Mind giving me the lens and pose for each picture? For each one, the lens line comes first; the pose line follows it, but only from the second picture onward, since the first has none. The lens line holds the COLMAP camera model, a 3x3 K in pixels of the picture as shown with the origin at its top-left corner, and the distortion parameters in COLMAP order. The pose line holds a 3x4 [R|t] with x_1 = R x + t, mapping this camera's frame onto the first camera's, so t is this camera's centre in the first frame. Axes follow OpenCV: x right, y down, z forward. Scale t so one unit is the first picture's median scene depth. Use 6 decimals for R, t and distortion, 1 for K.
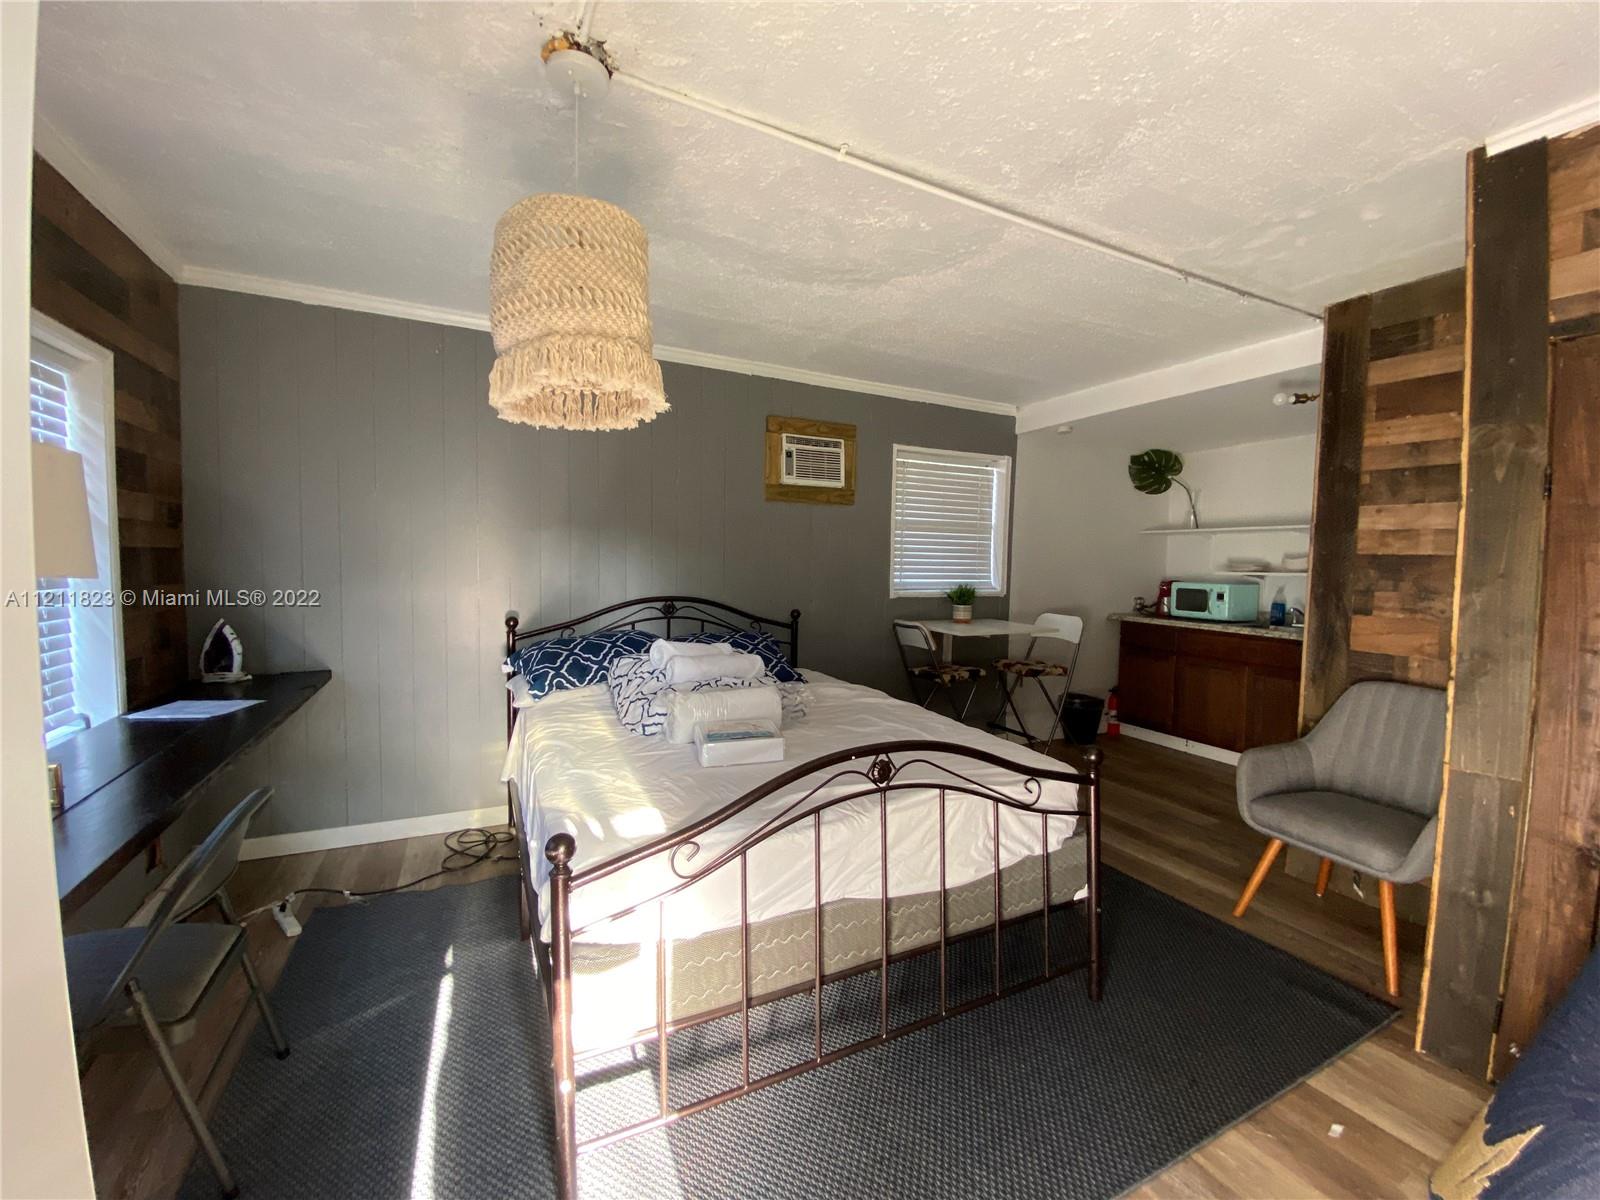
lens RADIAL K [[647.8, 0, 791.7], [0, 647.8, 595.1], [0, 0, 1]] dist [0.001408, -0.001025]
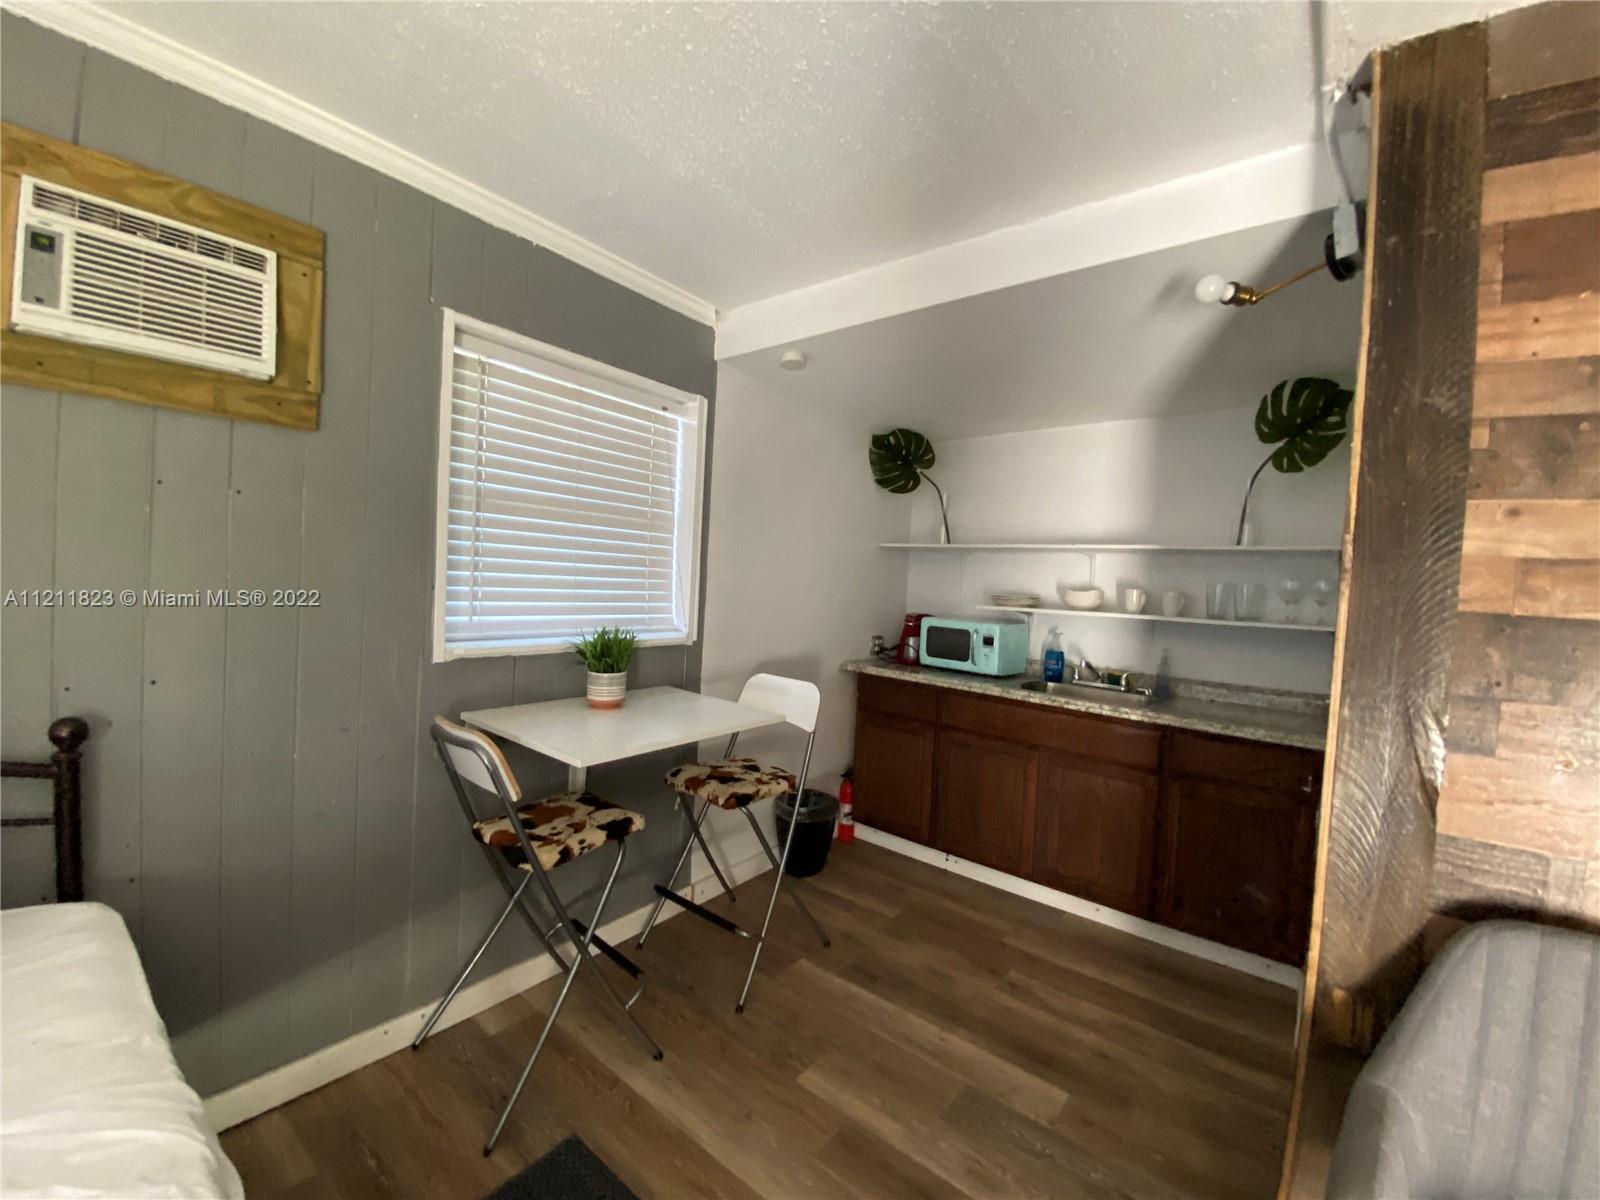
lens RADIAL K [[647.8, 0, 796.2], [0, 647.8, 597.8], [0, 0, 1]] dist [0.001408, -0.001025]
pose [[0.899320, 0.017931, 0.436924, 0.176813], [-0.014894, 0.999835, -0.010377, -0.037400], [-0.437038, 0.002825, 0.899439, 0.491511]]
